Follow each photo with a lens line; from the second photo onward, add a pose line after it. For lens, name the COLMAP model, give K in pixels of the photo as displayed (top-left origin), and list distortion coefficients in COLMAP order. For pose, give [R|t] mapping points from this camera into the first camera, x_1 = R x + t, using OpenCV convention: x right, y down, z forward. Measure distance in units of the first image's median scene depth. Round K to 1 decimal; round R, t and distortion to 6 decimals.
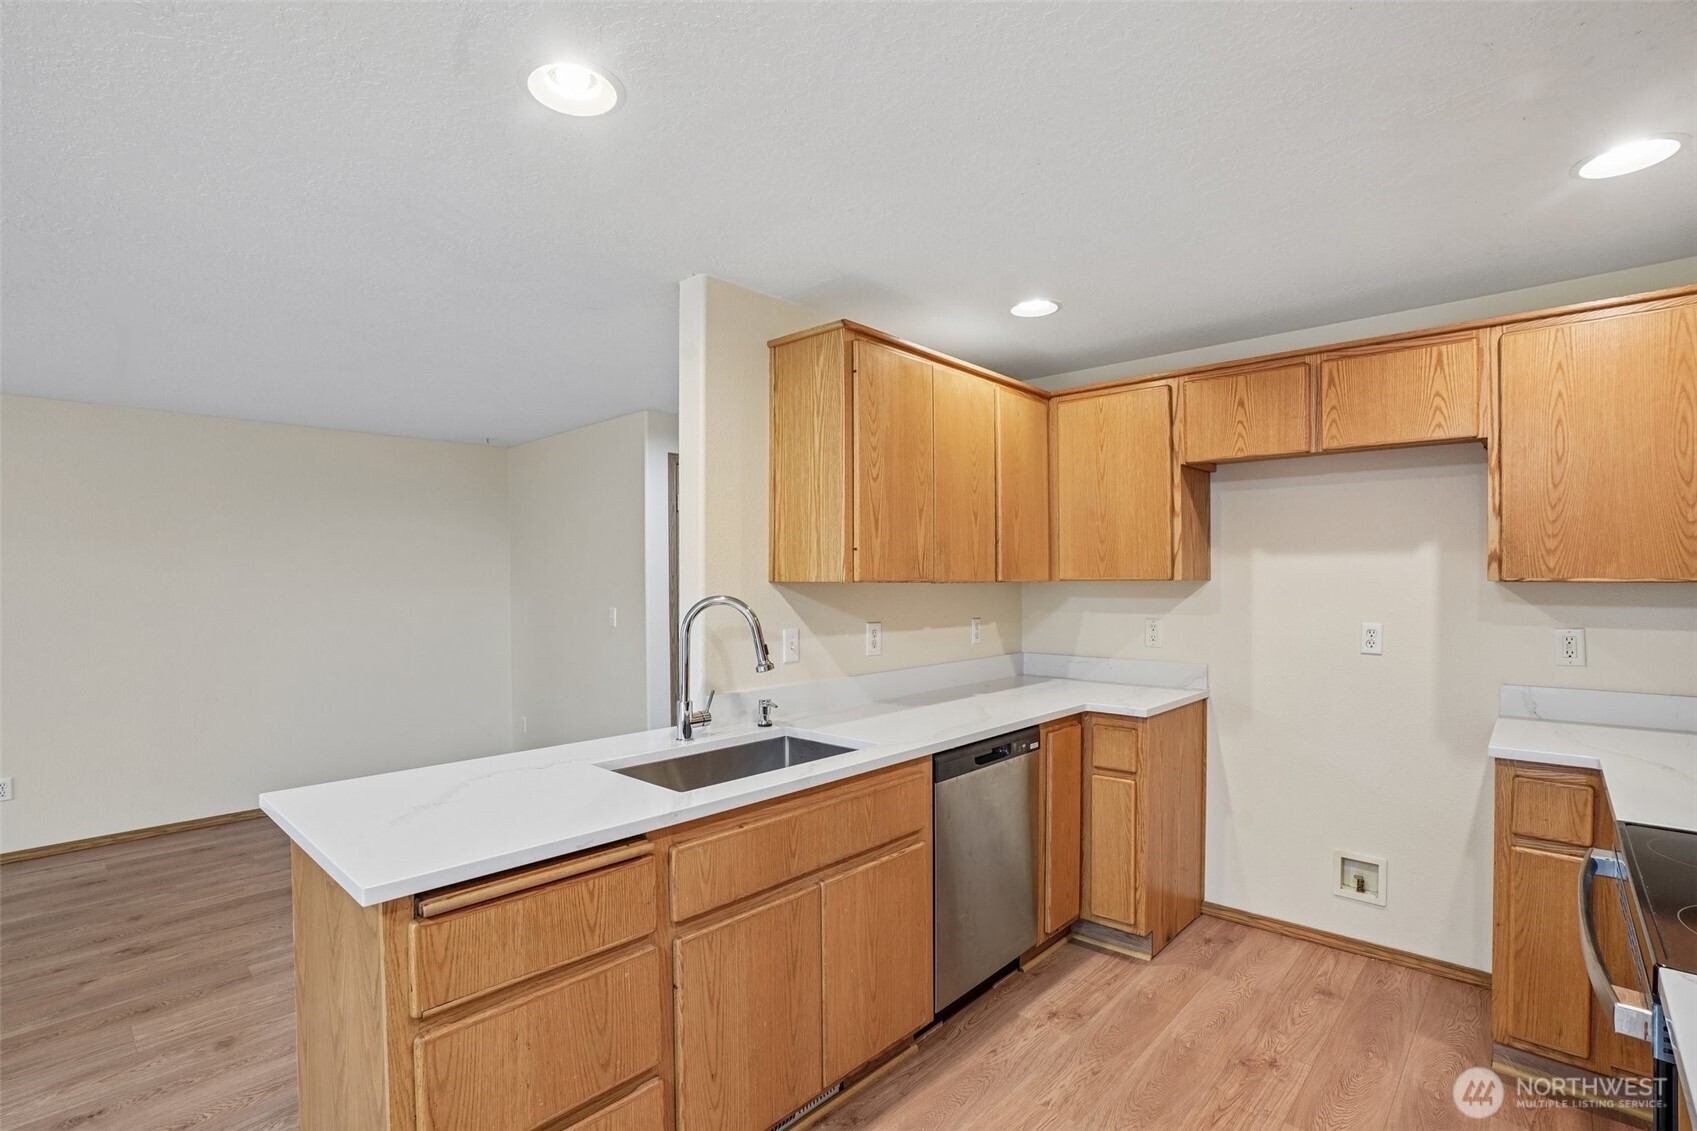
lens RADIAL K [[813.4, 0, 836.4], [0, 813.4, 584.4], [0, 0, 1]] dist [-0.057125, 0.019663]
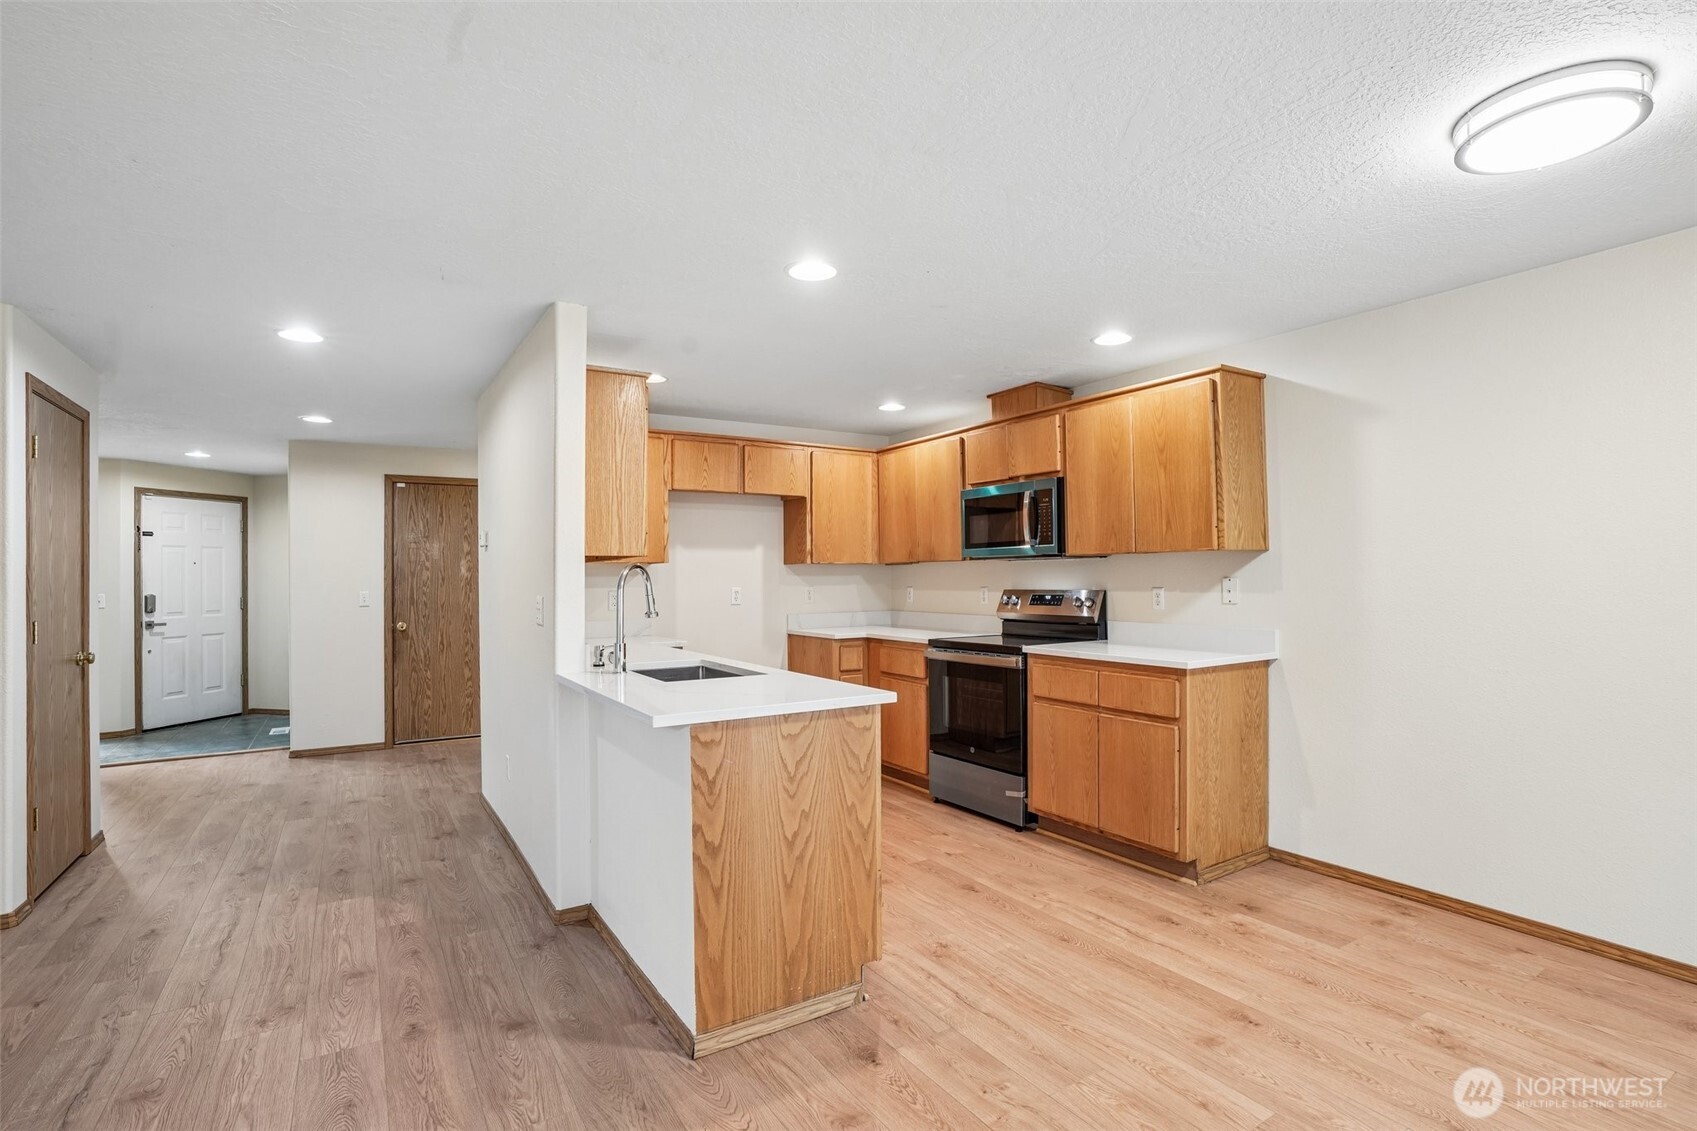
lens RADIAL K [[813.4, 0, 866.8], [0, 813.4, 567.1], [0, 0, 1]] dist [-0.057125, 0.019663]
pose [[0.248016, 0.016020, 0.968623, -1.160320], [0.013356, 0.999712, -0.019954, 0.045534], [-0.968664, 0.017885, 0.247731, 0.255057]]
